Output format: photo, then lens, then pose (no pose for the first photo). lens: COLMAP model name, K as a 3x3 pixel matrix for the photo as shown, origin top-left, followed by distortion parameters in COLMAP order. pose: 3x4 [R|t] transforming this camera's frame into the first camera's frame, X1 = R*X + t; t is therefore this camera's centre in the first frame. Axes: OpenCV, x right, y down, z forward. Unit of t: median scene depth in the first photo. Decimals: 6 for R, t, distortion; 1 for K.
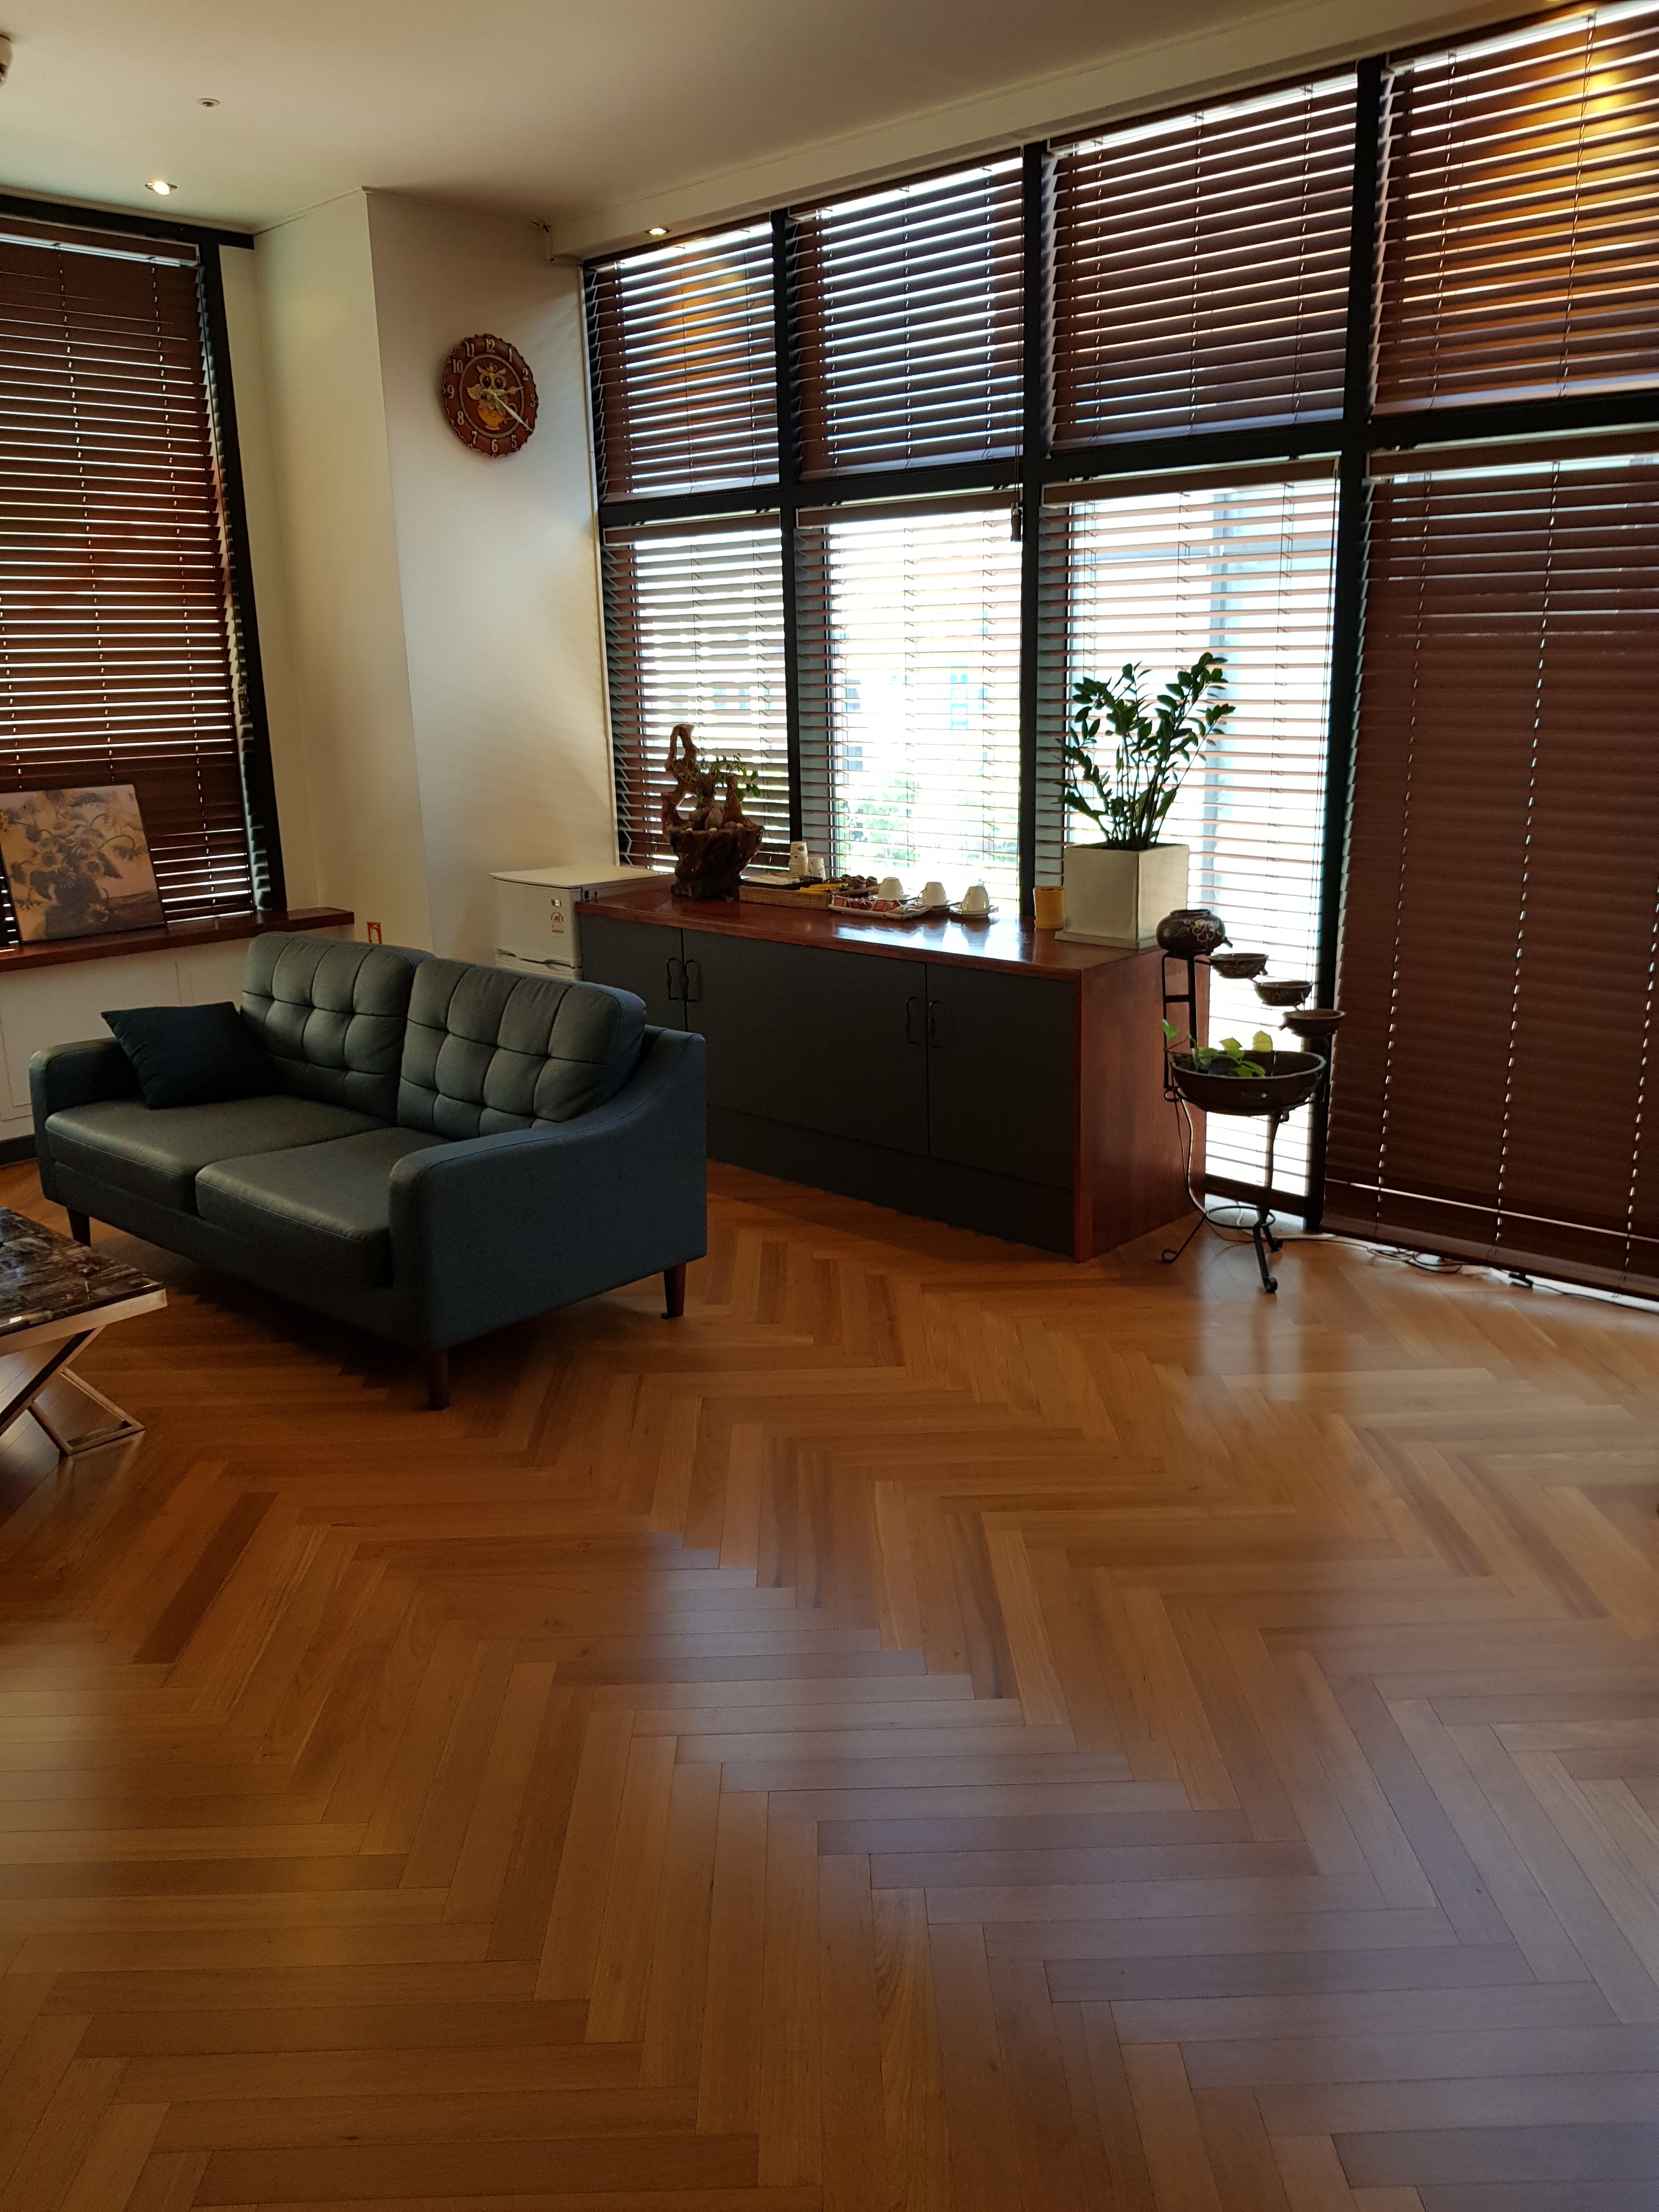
lens RADIAL K [[1715.7, 0, 845.0], [0, 1715.7, 1114.3], [0, 0, 1]] dist [0.009855, 0.004205]
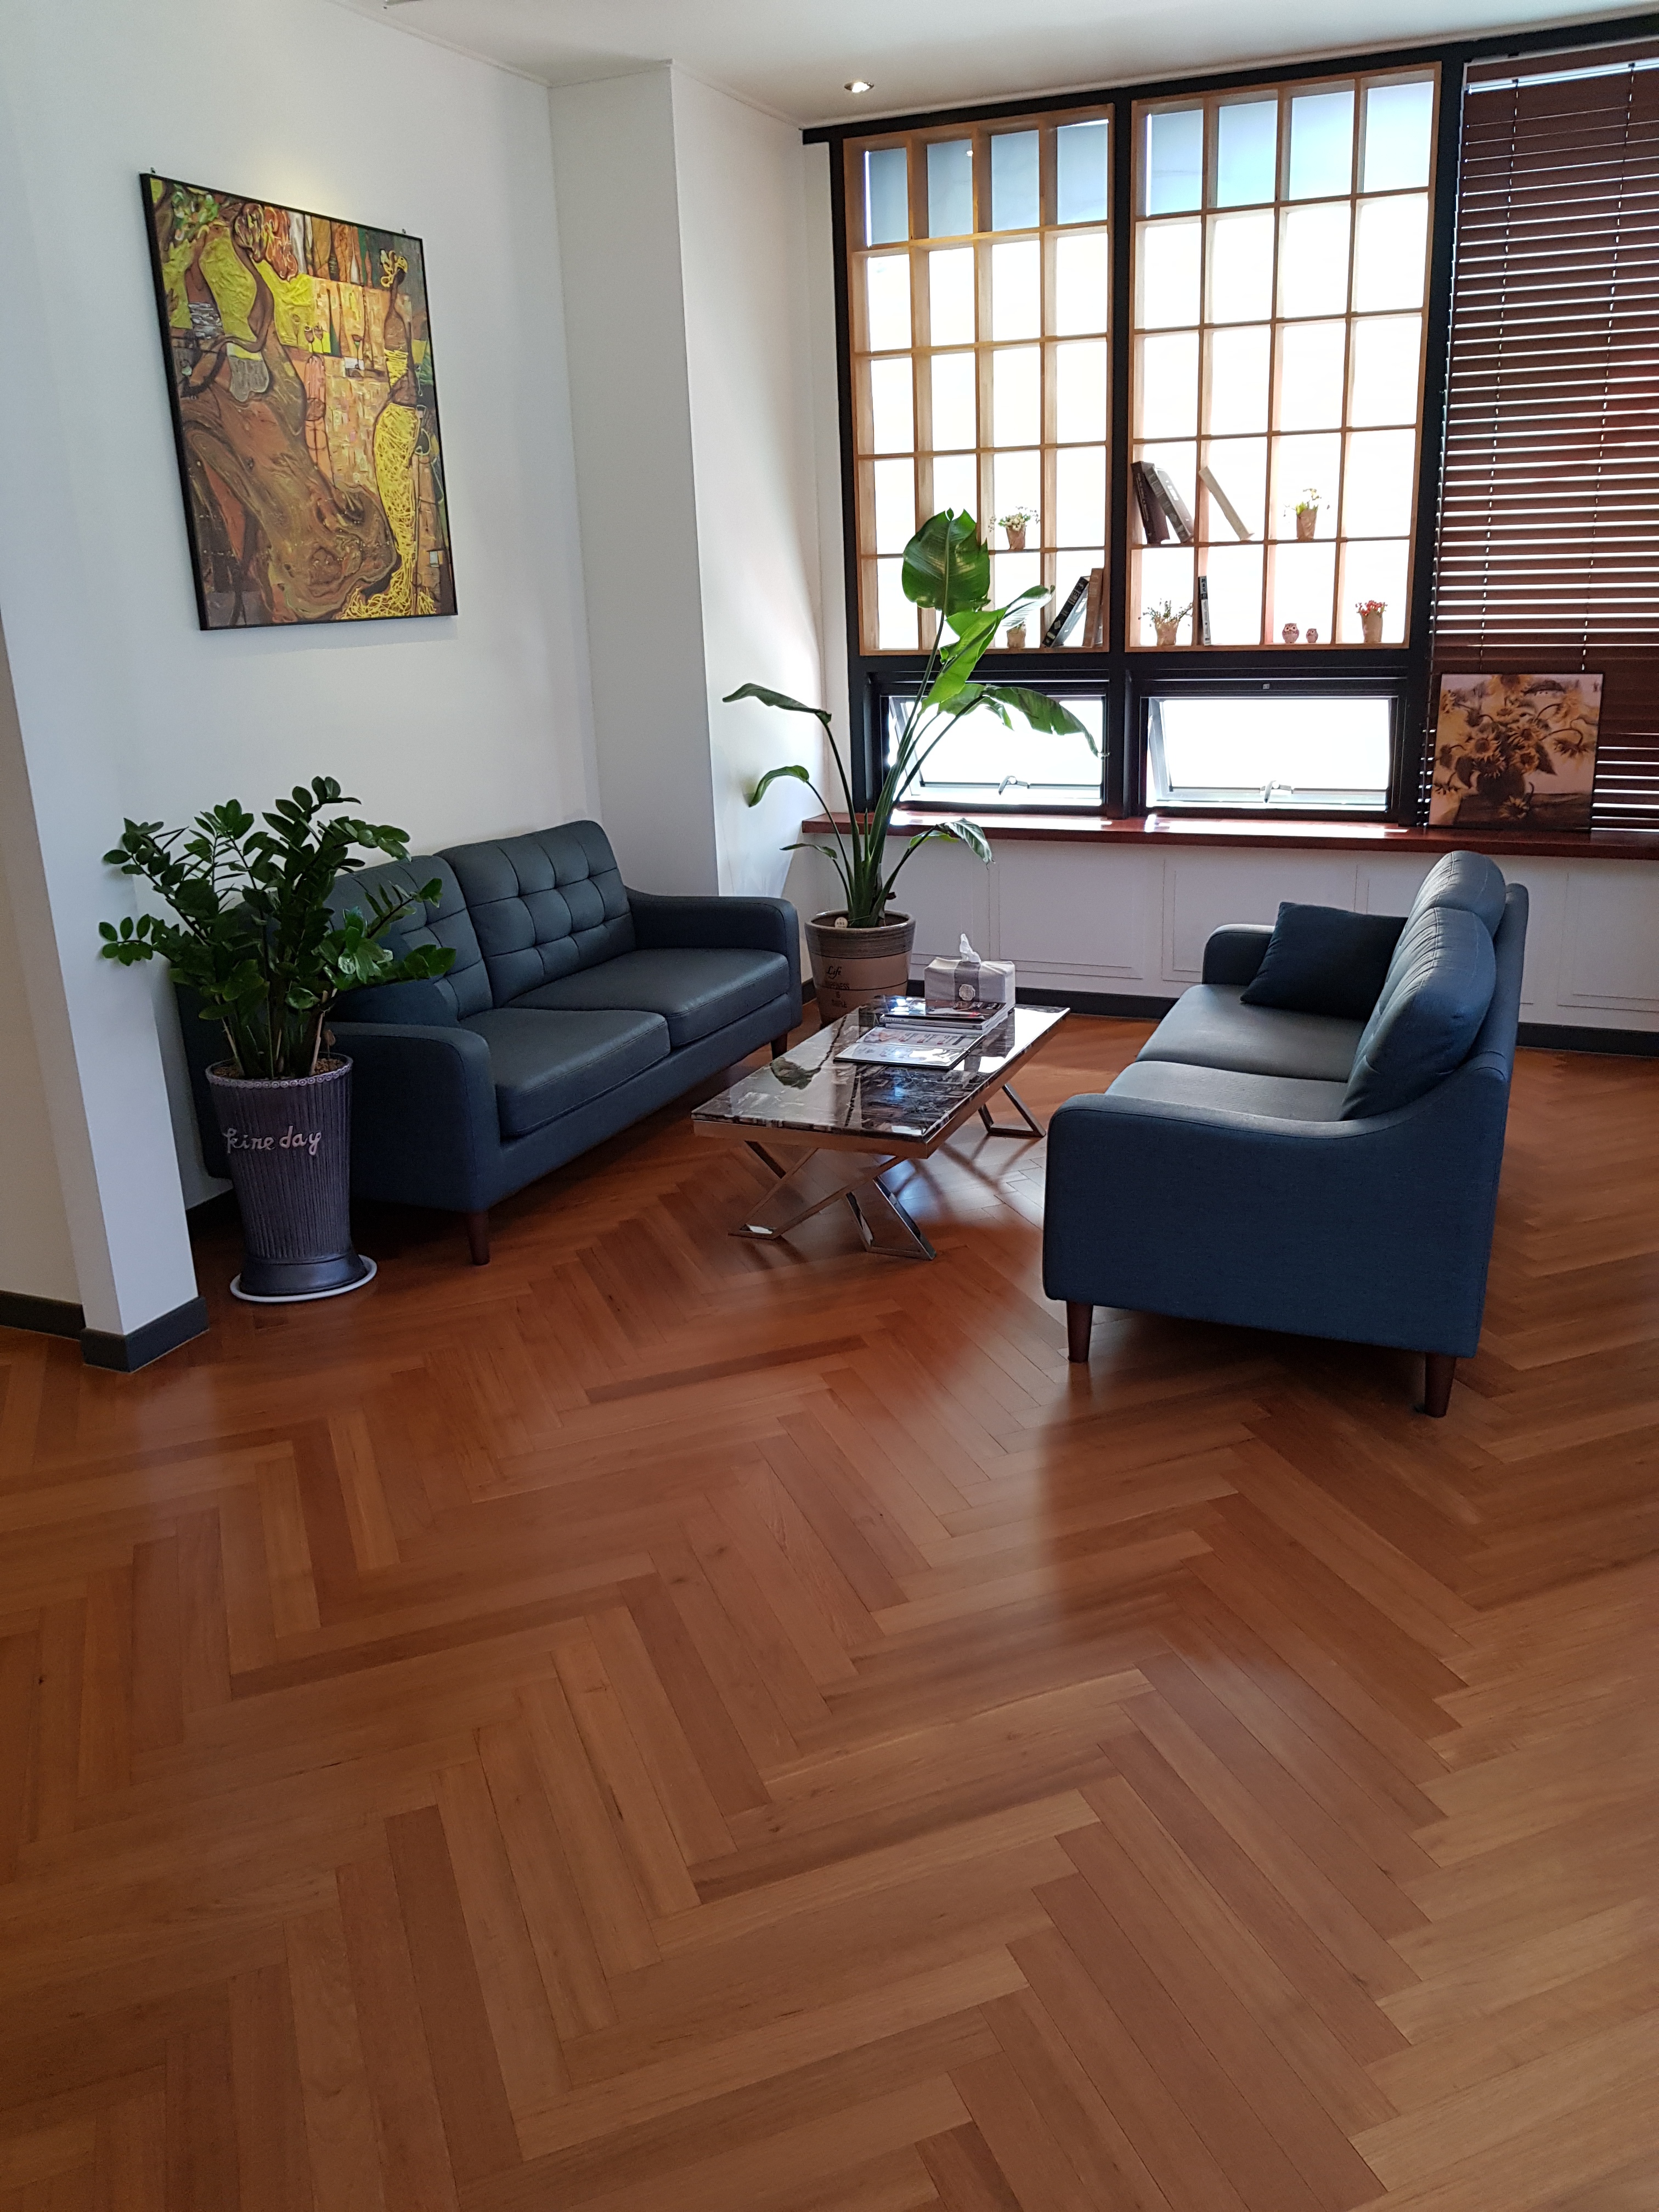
lens RADIAL K [[1715.7, 0, 844.9], [0, 1715.7, 1093.6], [0, 0, 1]] dist [0.009855, 0.004205]
pose [[0.344423, 0.290466, -0.892750, 0.332101], [-0.224813, 0.948784, 0.221964, -0.095690], [0.911500, 0.124252, 0.392083, 0.314497]]
